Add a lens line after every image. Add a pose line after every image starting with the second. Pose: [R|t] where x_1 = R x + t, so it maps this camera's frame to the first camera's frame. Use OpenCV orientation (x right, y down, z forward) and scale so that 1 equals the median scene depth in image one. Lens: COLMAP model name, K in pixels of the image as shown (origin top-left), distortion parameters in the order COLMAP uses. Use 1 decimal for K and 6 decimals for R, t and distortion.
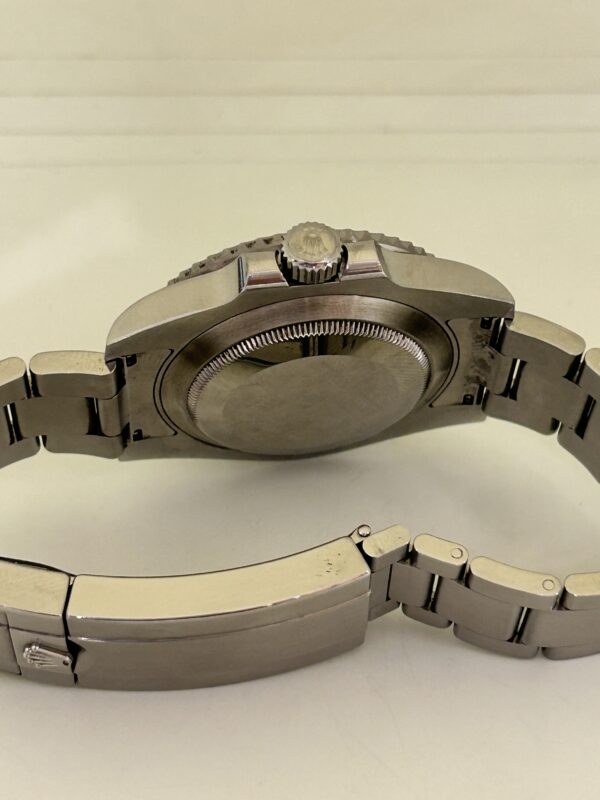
lens RADIAL K [[1690.0, 0, 300.0], [0, 1690.0, 400.0], [0, 0, 1]] dist [0.030407, 0.255805]
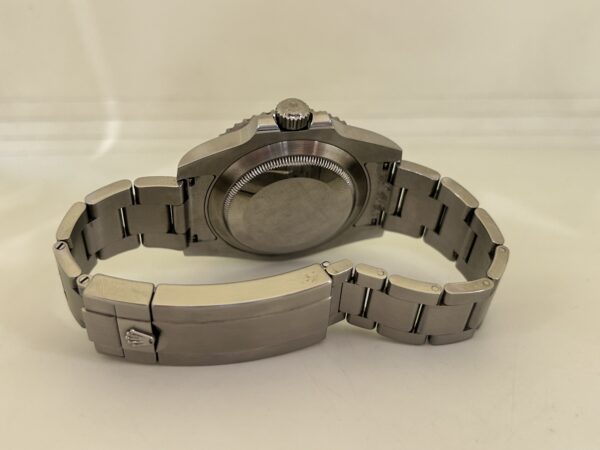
lens RADIAL K [[719.1, 0, 300.0], [0, 719.1, 225.0], [0, 0, 1]] dist [0.069708, -0.004201]
pose [[0.998589, -0.011044, 0.051951, -0.025622], [0.020708, 0.981689, -0.189361, 0.168753], [-0.048908, 0.190169, 0.980532, 0.254791]]
